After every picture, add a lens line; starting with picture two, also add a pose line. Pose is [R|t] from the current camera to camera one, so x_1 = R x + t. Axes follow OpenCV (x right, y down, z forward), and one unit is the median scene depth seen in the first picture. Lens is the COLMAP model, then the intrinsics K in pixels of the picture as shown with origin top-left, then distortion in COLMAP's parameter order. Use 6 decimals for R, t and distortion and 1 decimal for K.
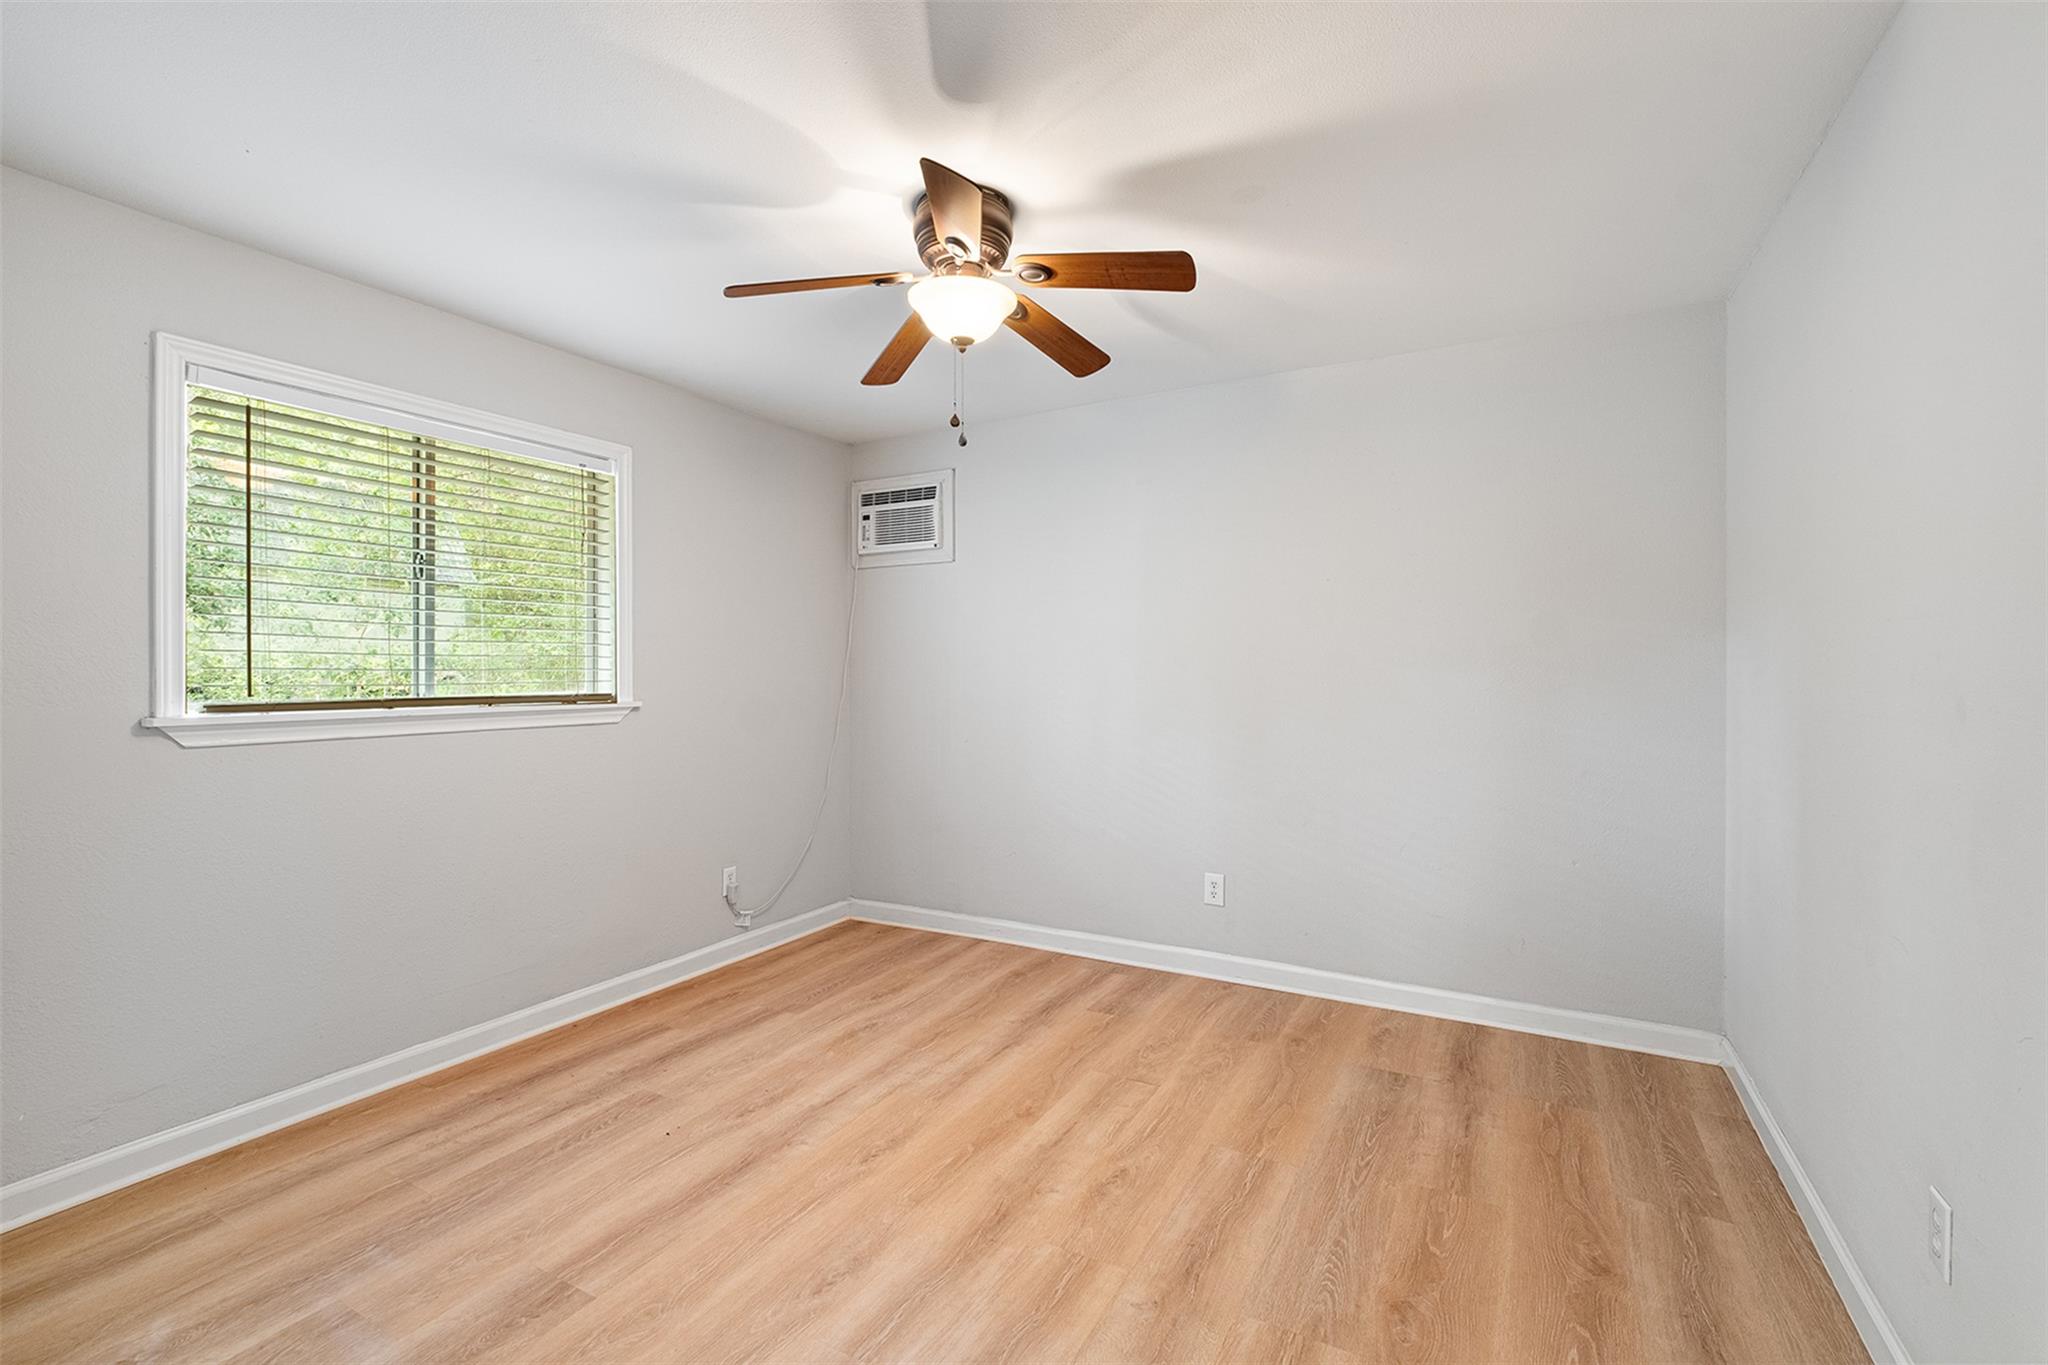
lens RADIAL K [[882.4, 0, 1023.7], [0, 882.4, 675.5], [0, 0, 1]] dist [-0.003142, -0.000222]
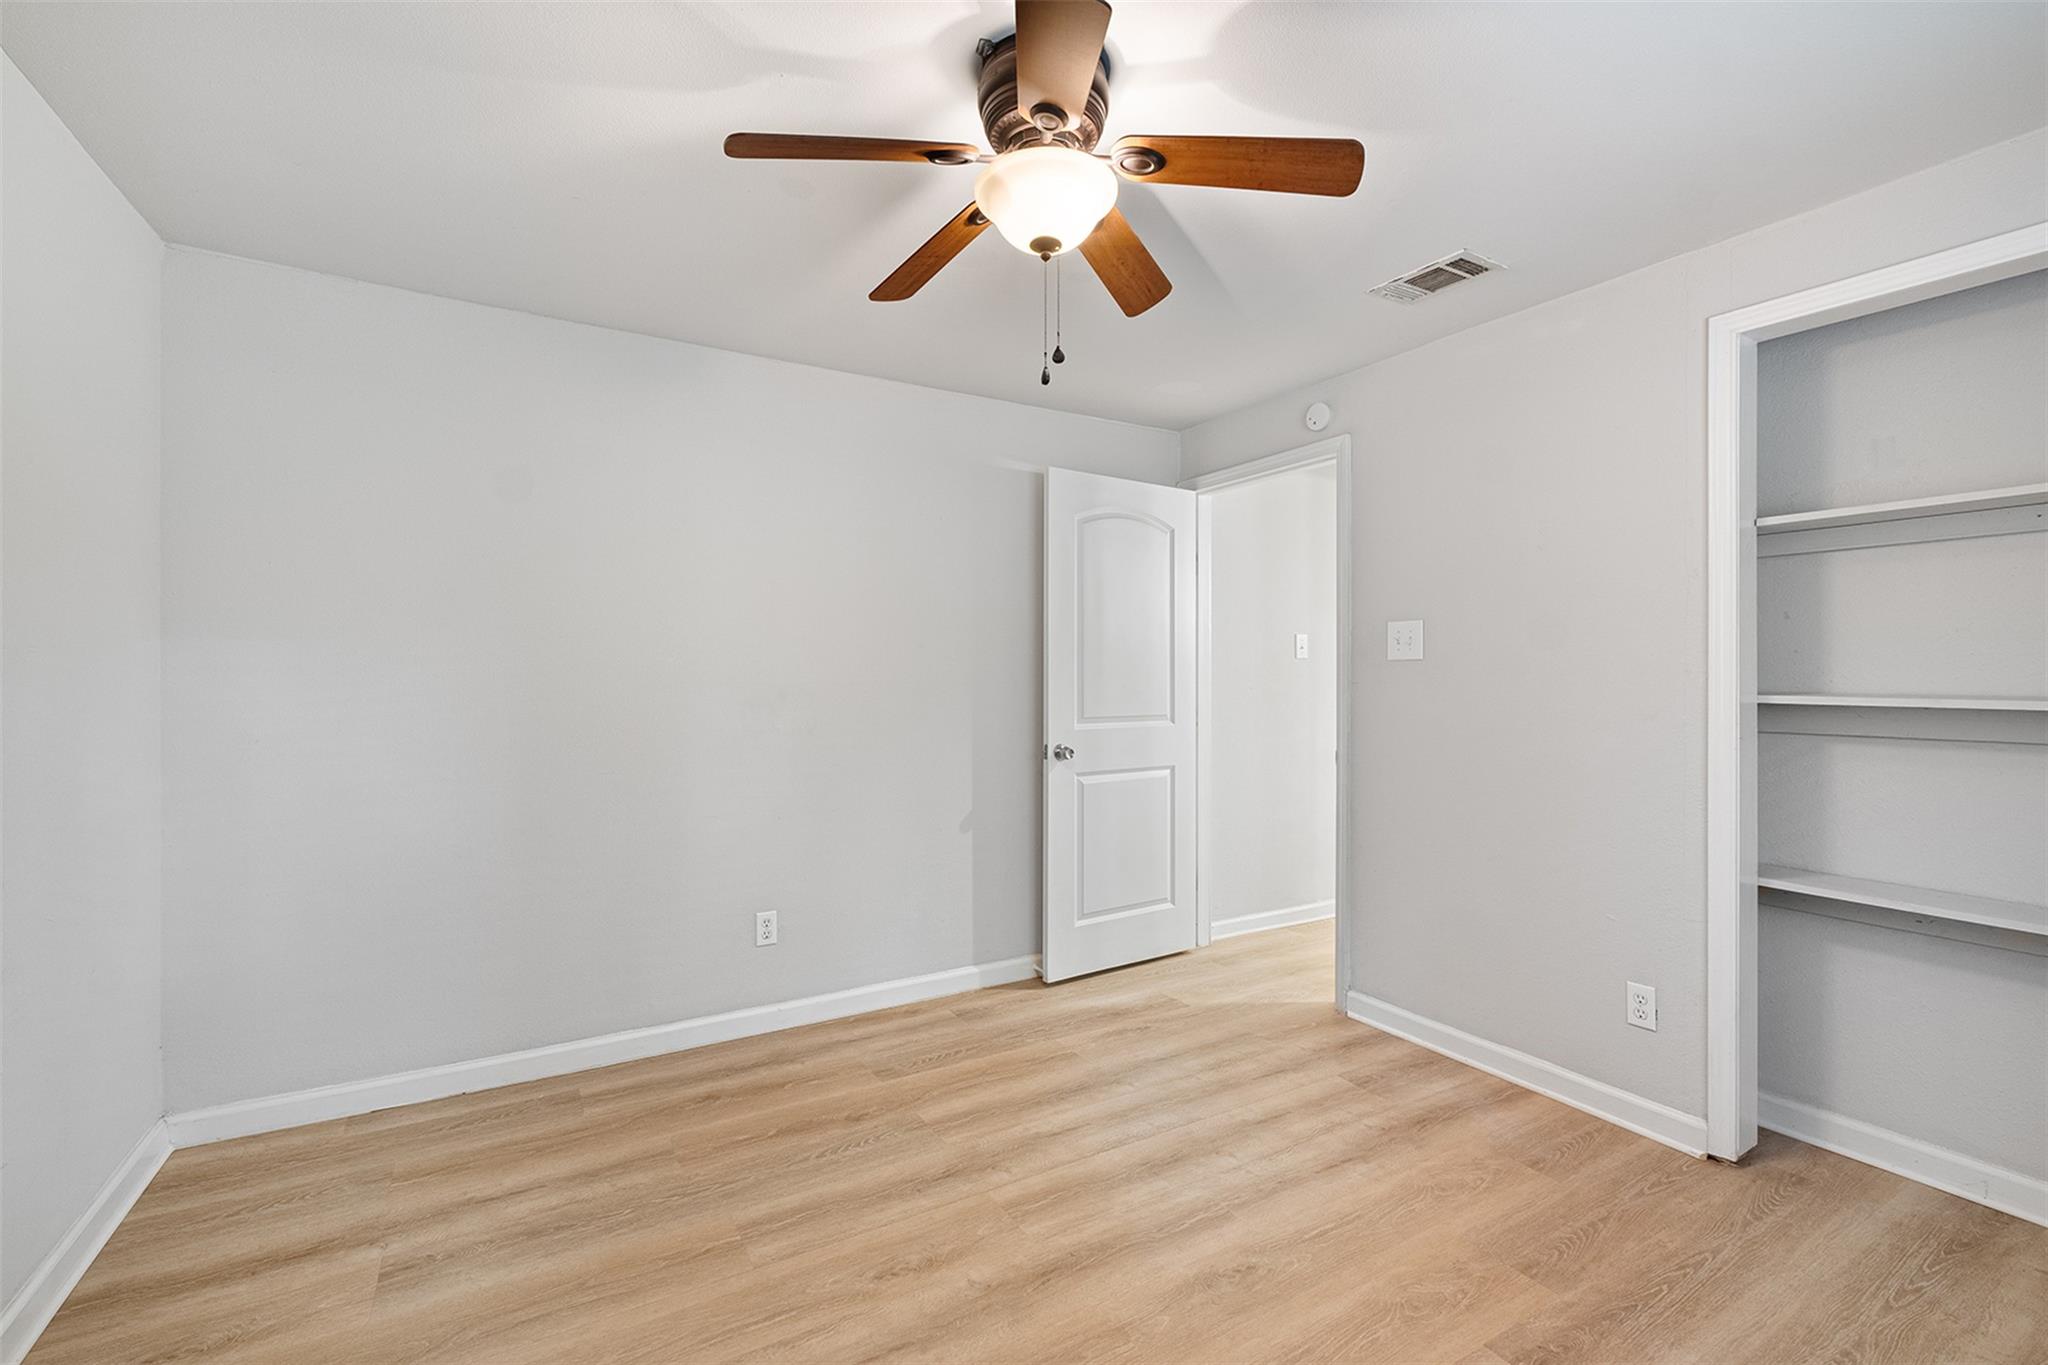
lens RADIAL K [[882.4, 0, 1023.8], [0, 882.4, 679.4], [0, 0, 1]] dist [-0.003142, -0.000222]
pose [[-0.861760, 0.002362, 0.507311, -0.470562], [0.006755, 0.999954, 0.006818, -0.014526], [-0.507271, 0.009302, -0.861736, 1.788796]]
